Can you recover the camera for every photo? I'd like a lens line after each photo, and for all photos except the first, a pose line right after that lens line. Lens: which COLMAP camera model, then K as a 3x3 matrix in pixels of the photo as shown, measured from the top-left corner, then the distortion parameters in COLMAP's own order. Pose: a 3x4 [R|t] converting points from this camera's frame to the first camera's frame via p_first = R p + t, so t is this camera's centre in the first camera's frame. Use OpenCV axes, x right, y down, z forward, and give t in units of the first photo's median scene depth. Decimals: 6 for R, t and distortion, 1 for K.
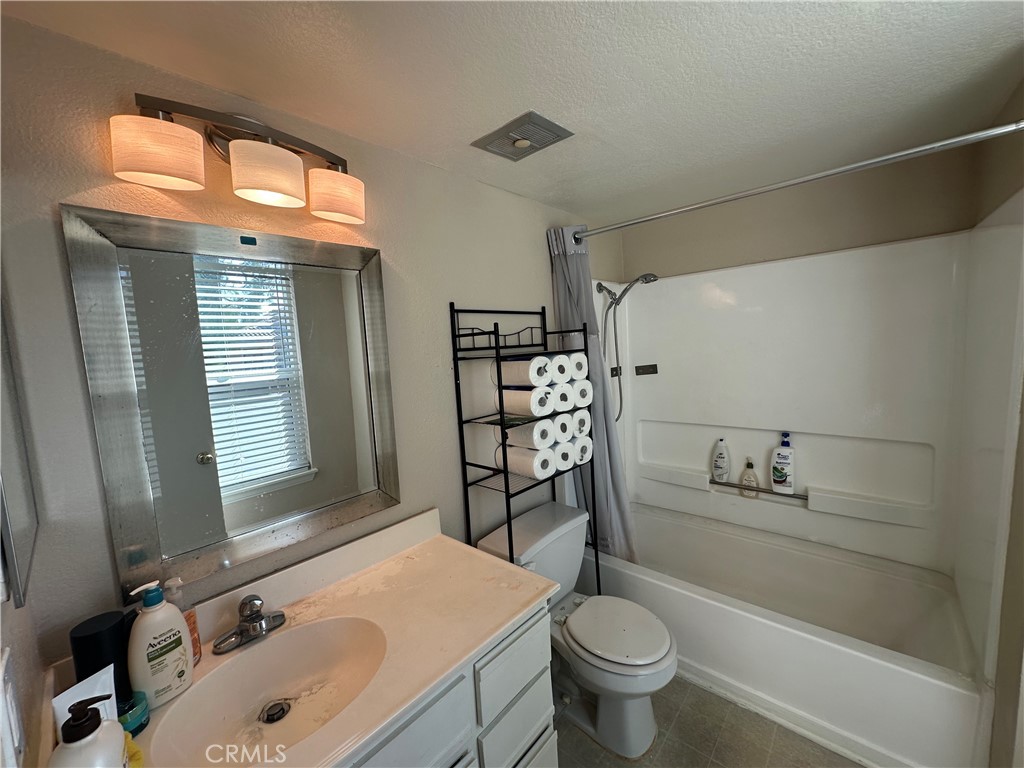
lens RADIAL K [[412.4, 0, 522.4], [0, 412.4, 385.3], [0, 0, 1]] dist [-0.000668, 0.001306]
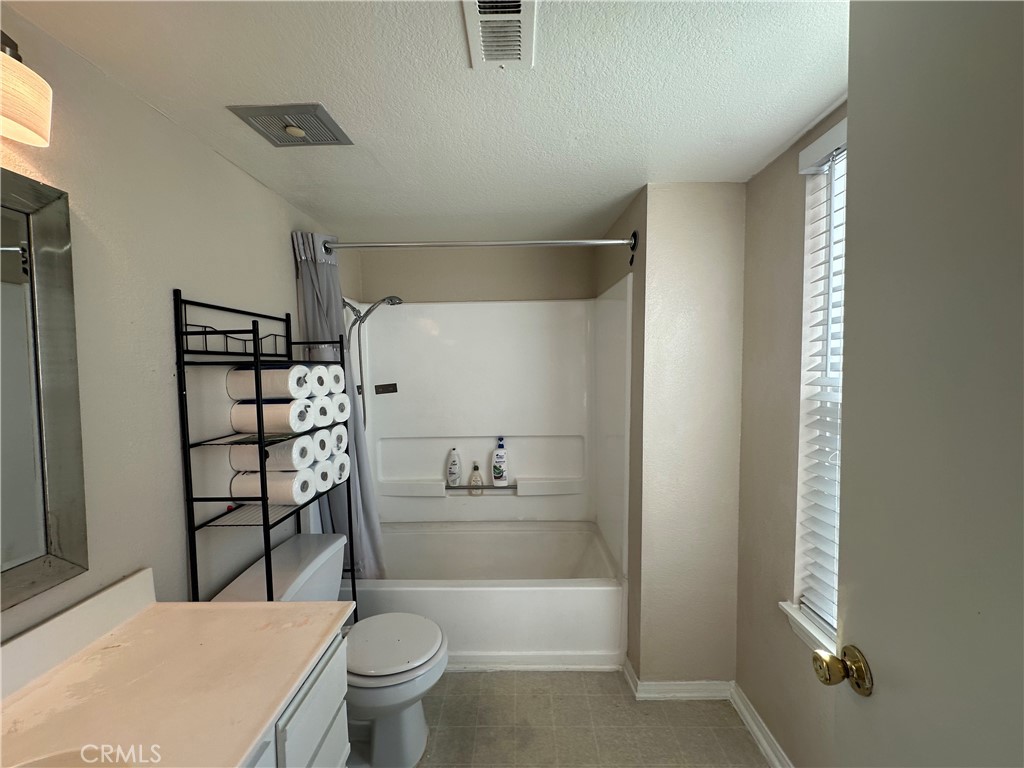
lens RADIAL K [[412.4, 0, 512.7], [0, 412.4, 389.1], [0, 0, 1]] dist [-0.000668, 0.001306]
pose [[0.753860, 0.009369, 0.656968, -0.192033], [0.041124, 0.997265, -0.061411, 0.054886], [-0.655746, 0.073313, 0.751413, 0.021591]]
